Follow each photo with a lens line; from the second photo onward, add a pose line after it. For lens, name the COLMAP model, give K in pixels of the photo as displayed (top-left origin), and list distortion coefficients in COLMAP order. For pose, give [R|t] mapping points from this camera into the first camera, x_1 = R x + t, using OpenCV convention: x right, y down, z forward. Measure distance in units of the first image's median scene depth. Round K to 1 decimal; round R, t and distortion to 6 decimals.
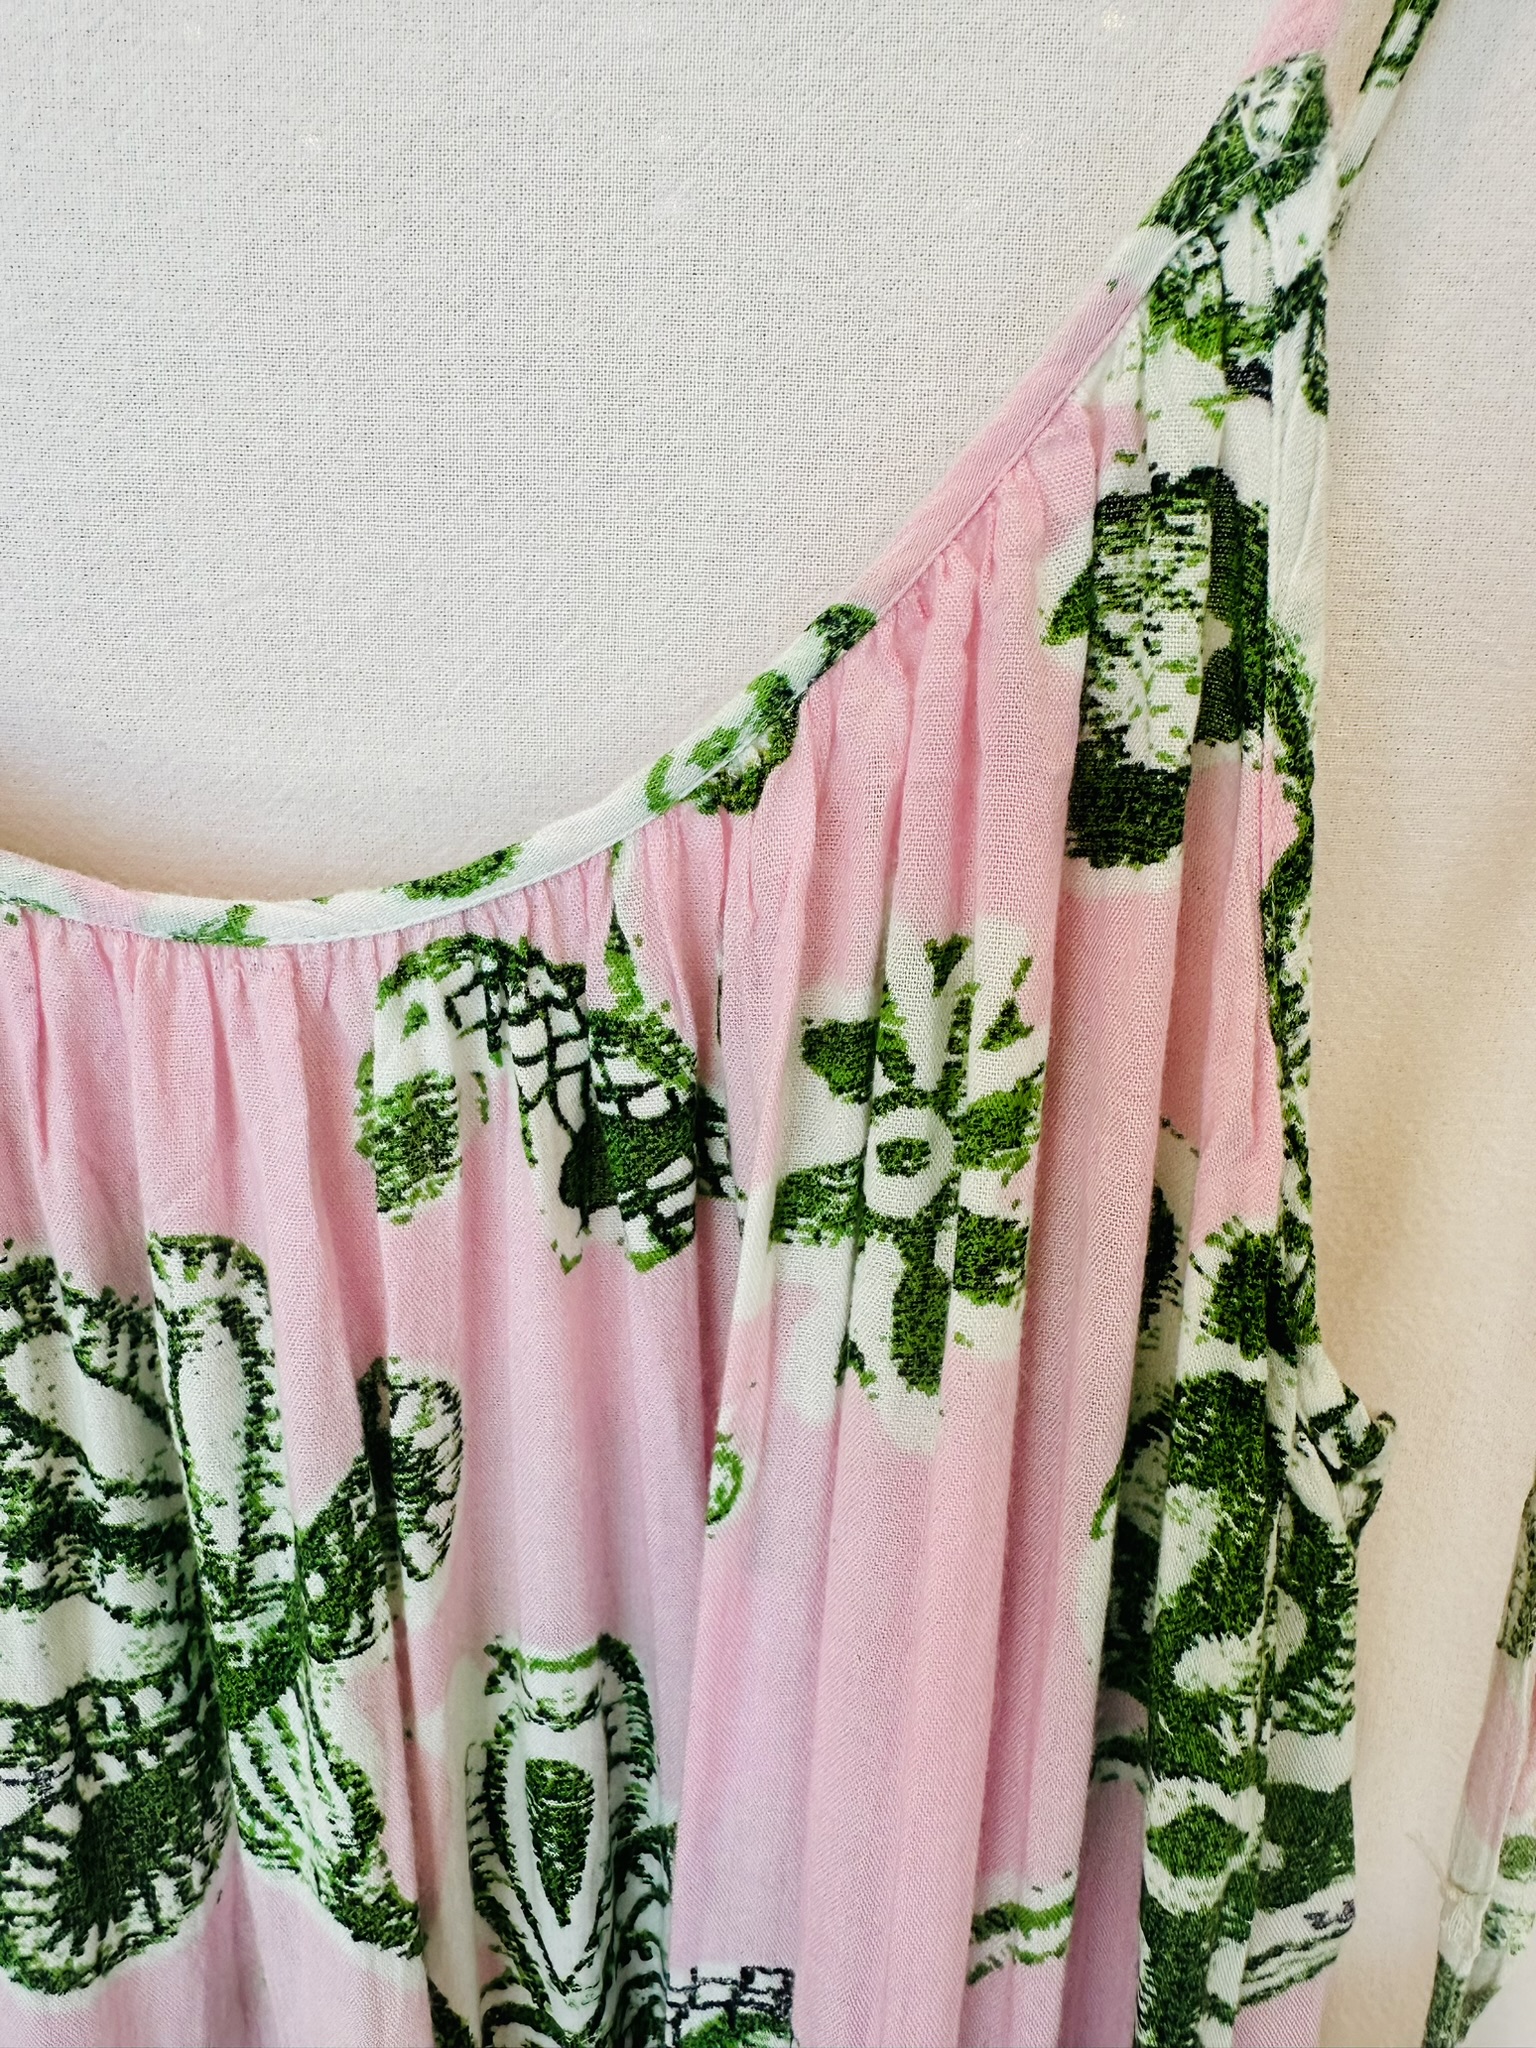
lens RADIAL K [[3094.1, 0, 768.0], [0, 3094.1, 1024.0], [0, 0, 1]] dist [-0.075050, -0.083143]
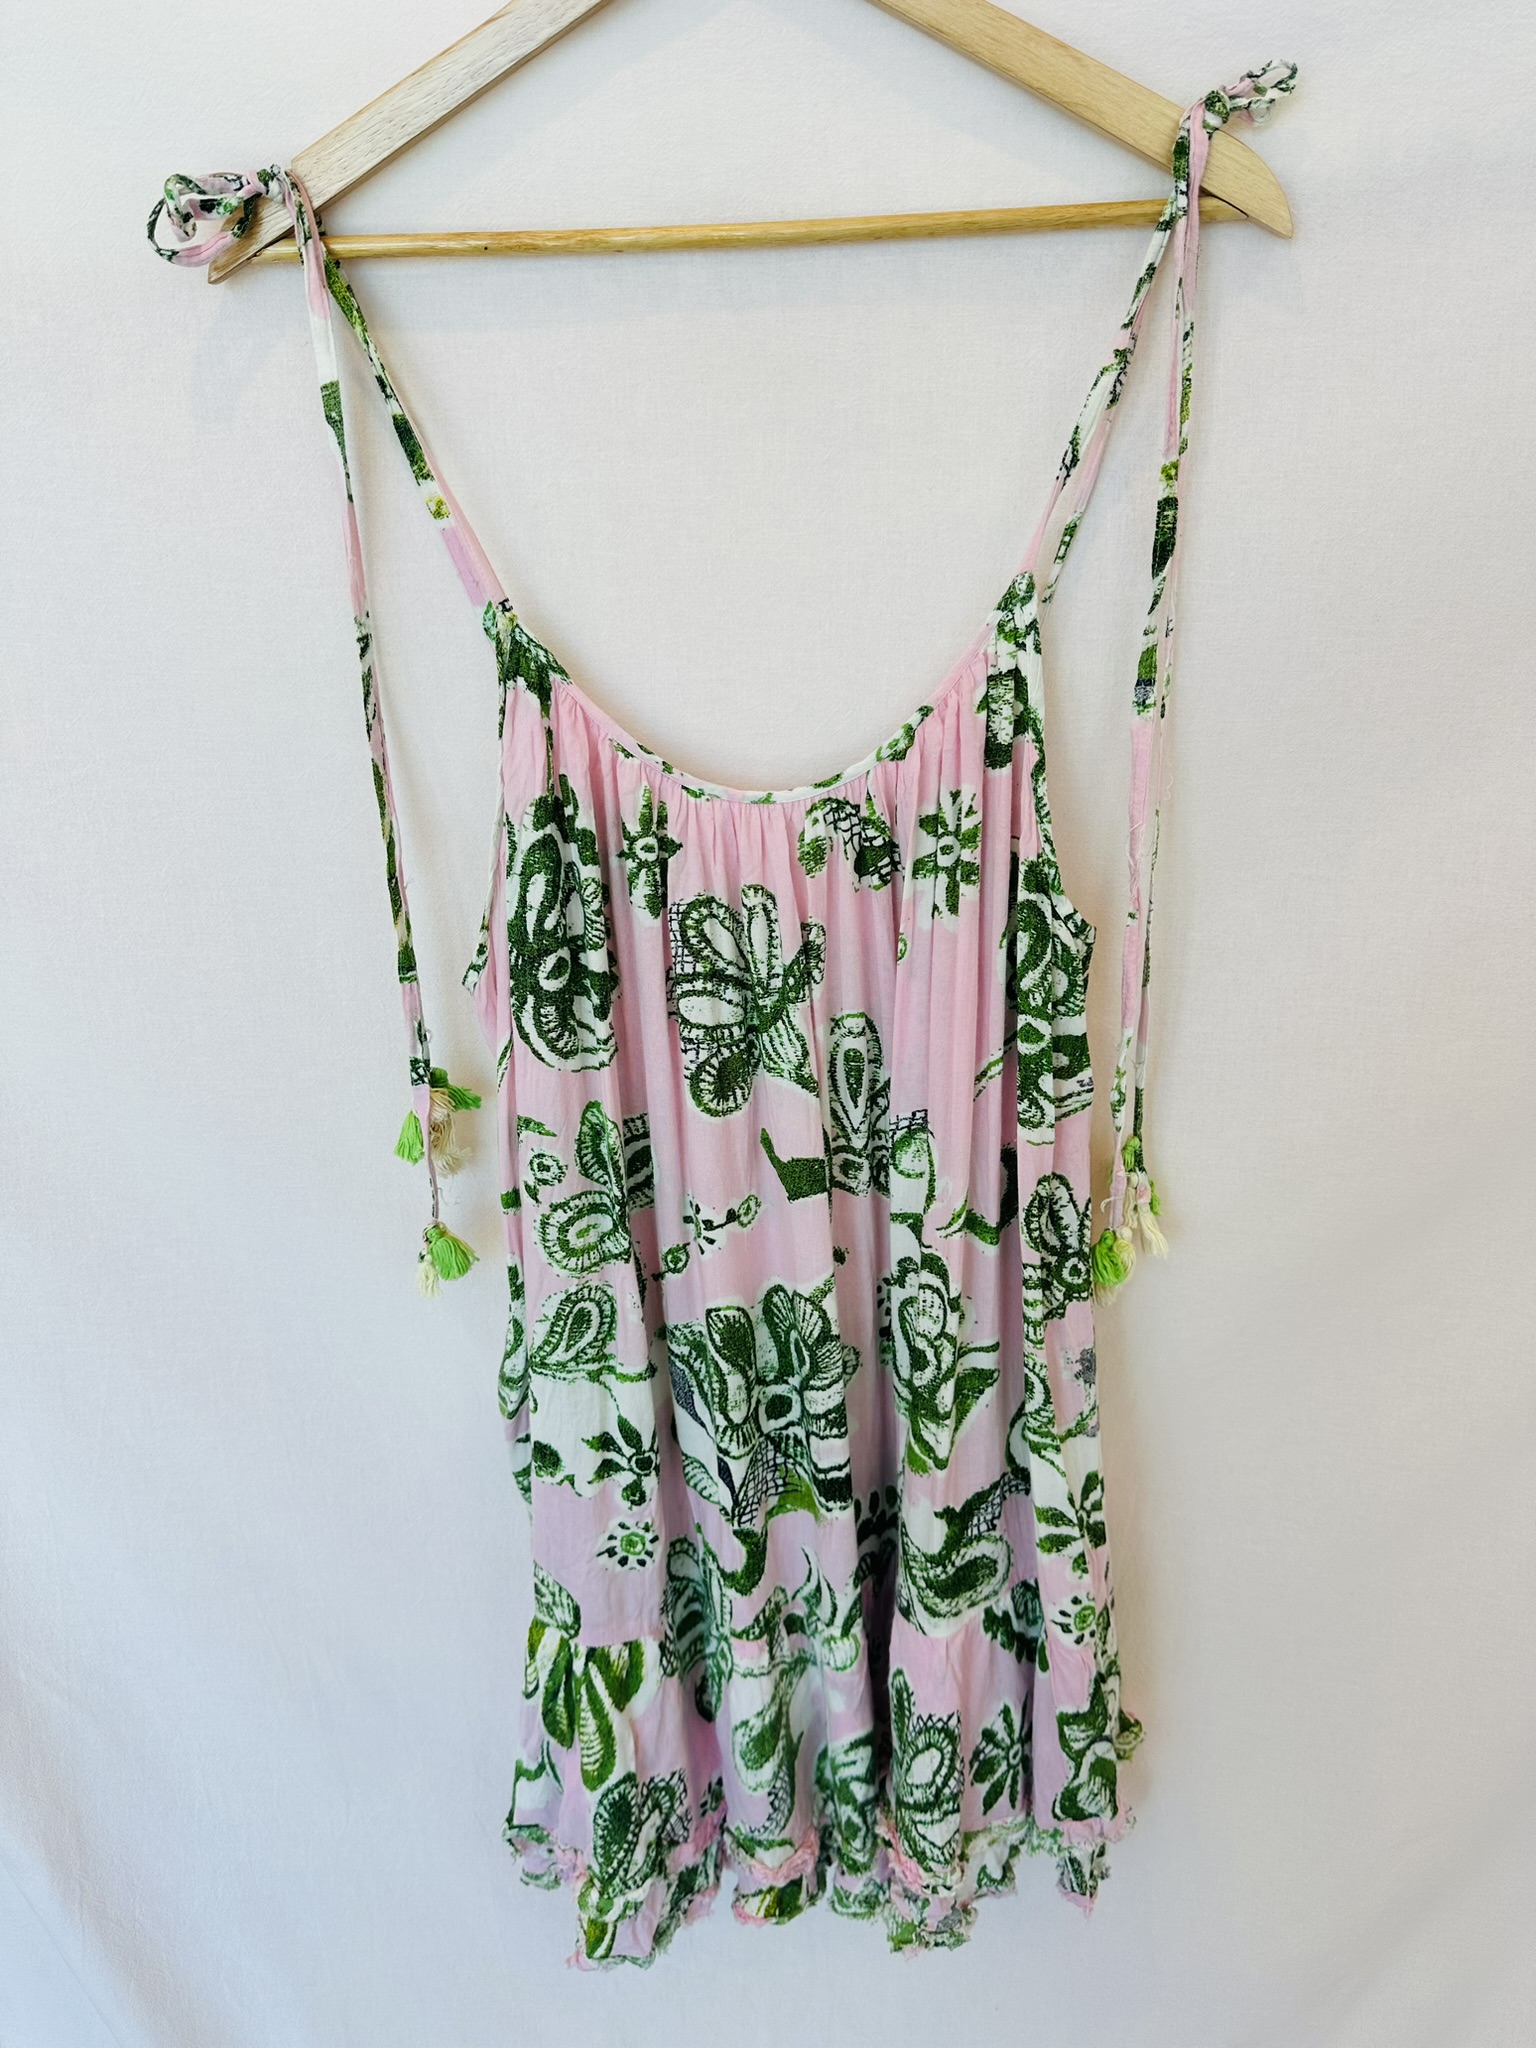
lens RADIAL K [[1415.0, 0, 768.0], [0, 1415.0, 1024.0], [0, 0, 1]] dist [-0.003878, 0.008190]
pose [[0.994280, -0.036416, -0.100408, -0.007473], [0.047043, 0.993297, 0.105587, 0.058709], [0.095890, -0.109706, 0.989328, -0.732830]]
